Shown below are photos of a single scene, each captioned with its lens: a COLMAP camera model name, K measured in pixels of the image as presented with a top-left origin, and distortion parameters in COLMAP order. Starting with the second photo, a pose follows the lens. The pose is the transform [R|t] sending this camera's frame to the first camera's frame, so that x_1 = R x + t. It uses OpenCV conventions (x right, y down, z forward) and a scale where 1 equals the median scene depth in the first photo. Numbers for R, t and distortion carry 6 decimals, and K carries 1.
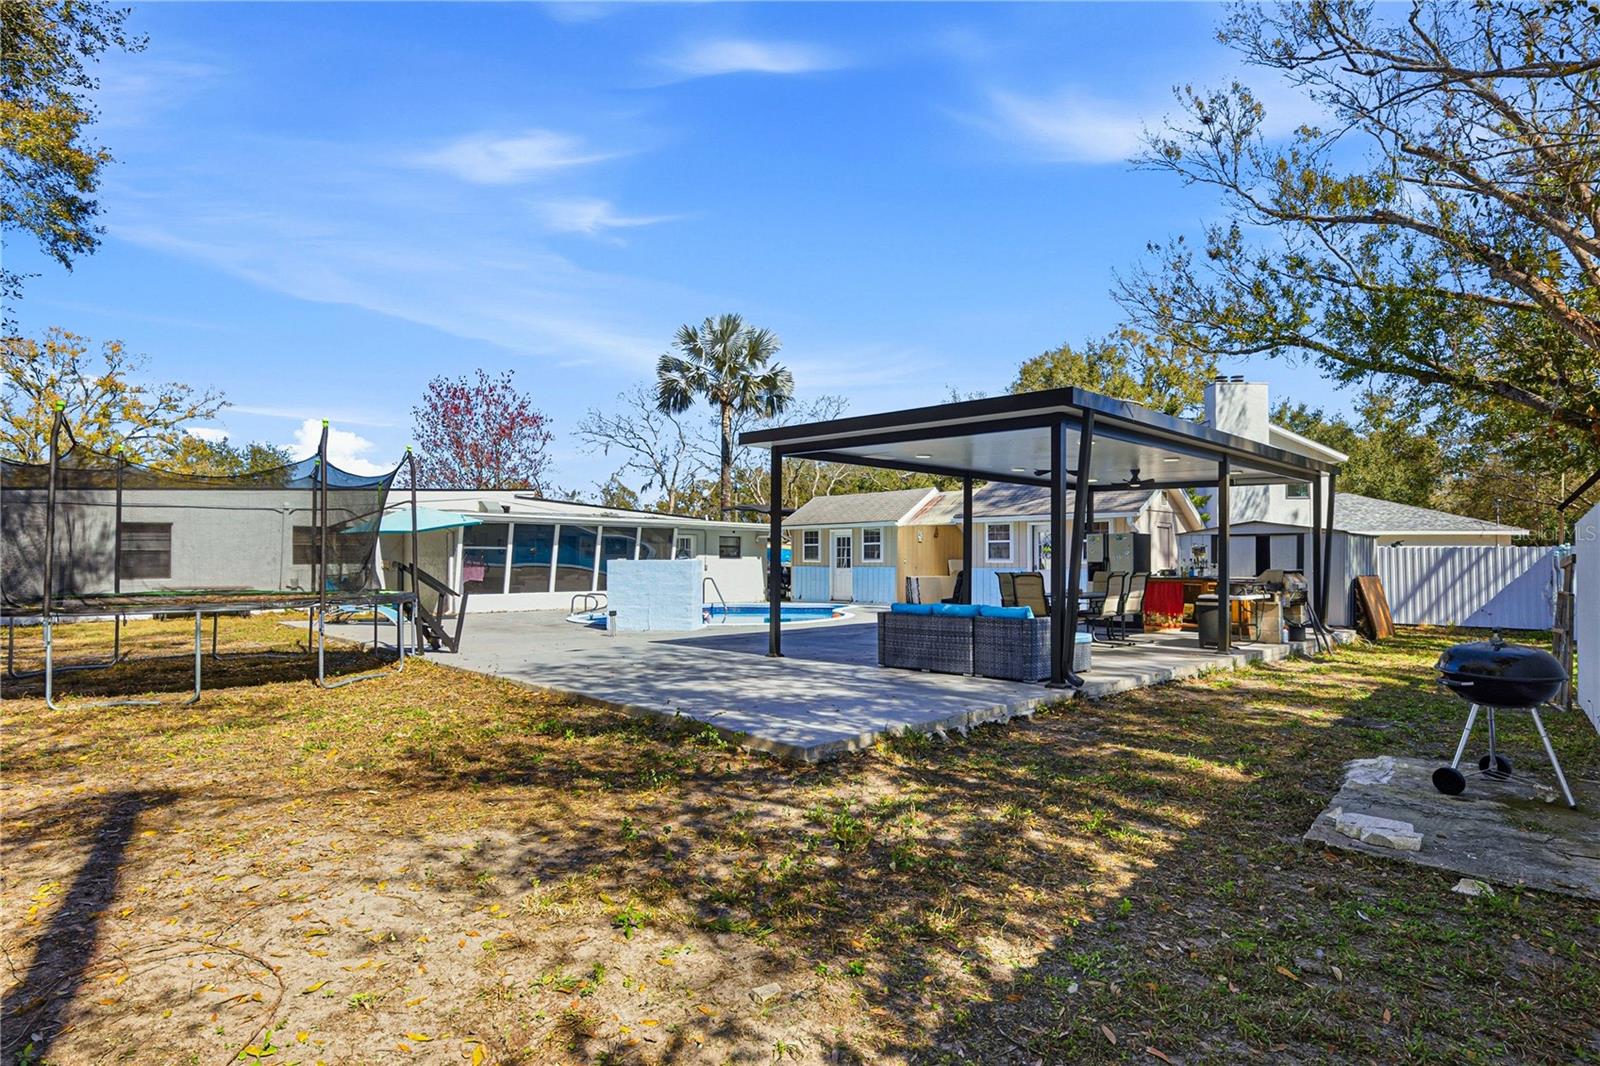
lens RADIAL K [[749.7, 0, 826.2], [0, 749.7, 552.1], [0, 0, 1]] dist [0.000612, 0.000125]
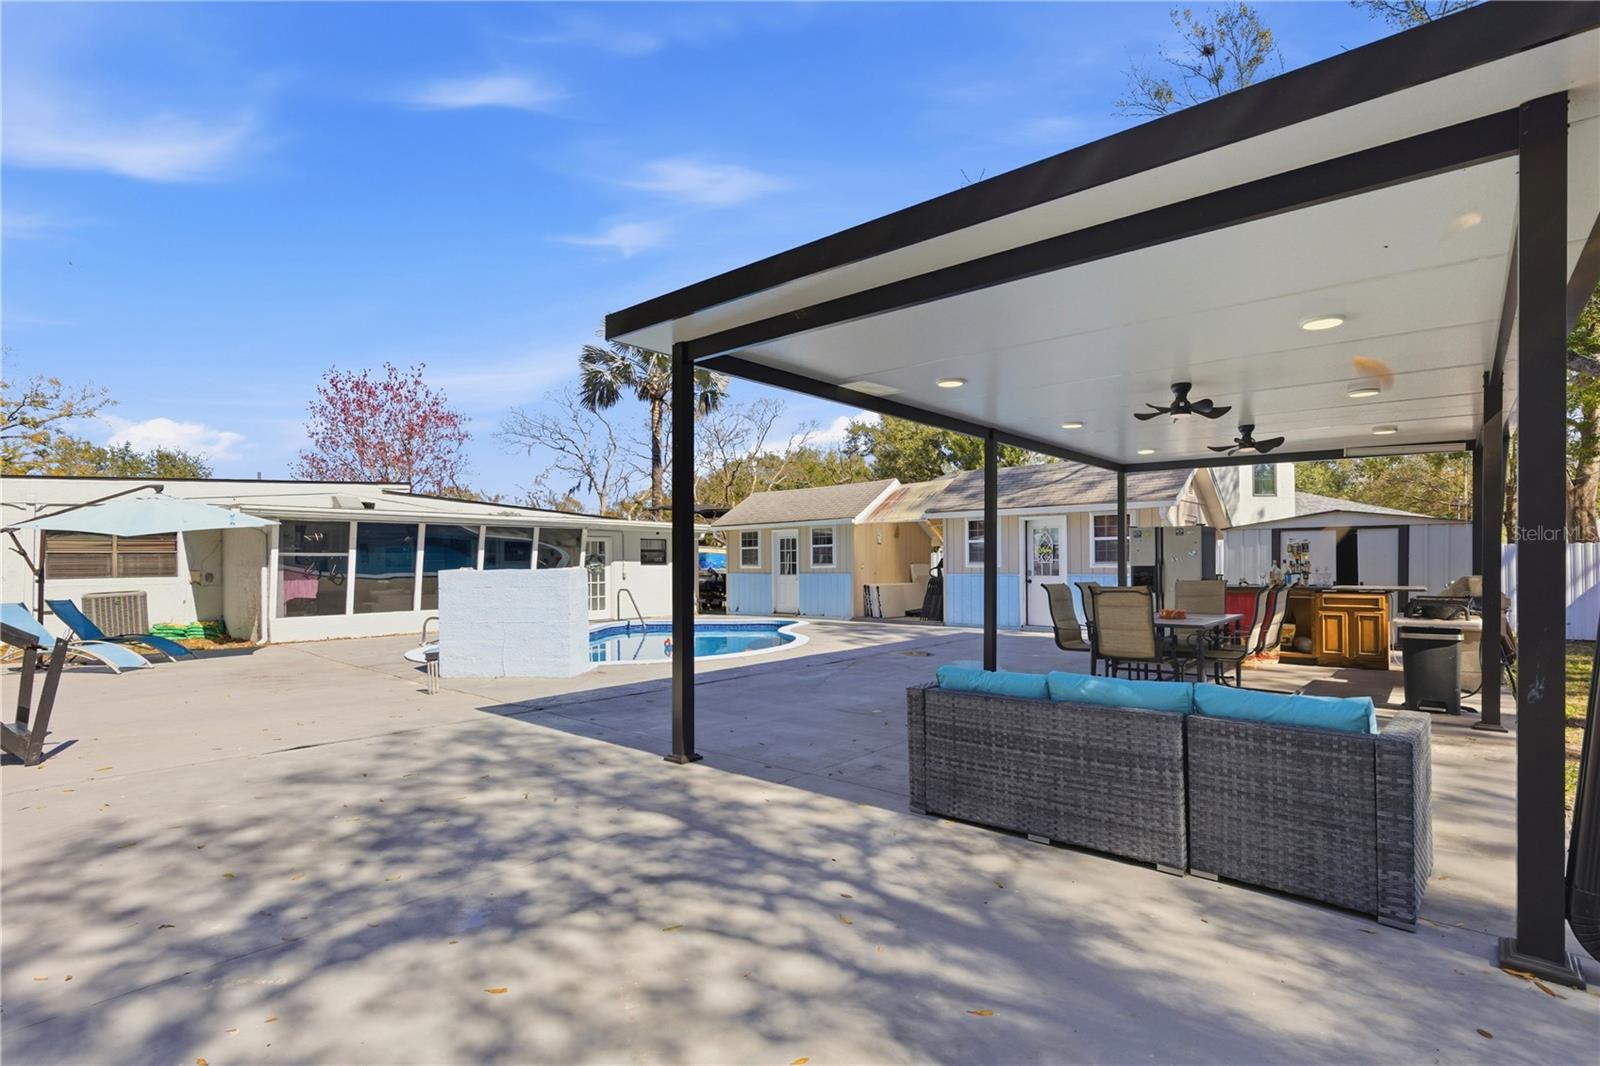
lens RADIAL K [[749.7, 0, 826.2], [0, 749.7, 552.1], [0, 0, 1]] dist [0.000612, 0.000125]
pose [[0.996537, -0.008081, 0.082761, -0.003849], [0.008597, 0.999946, -0.005875, 0.000659], [-0.082709, 0.006566, 0.996552, 0.143535]]
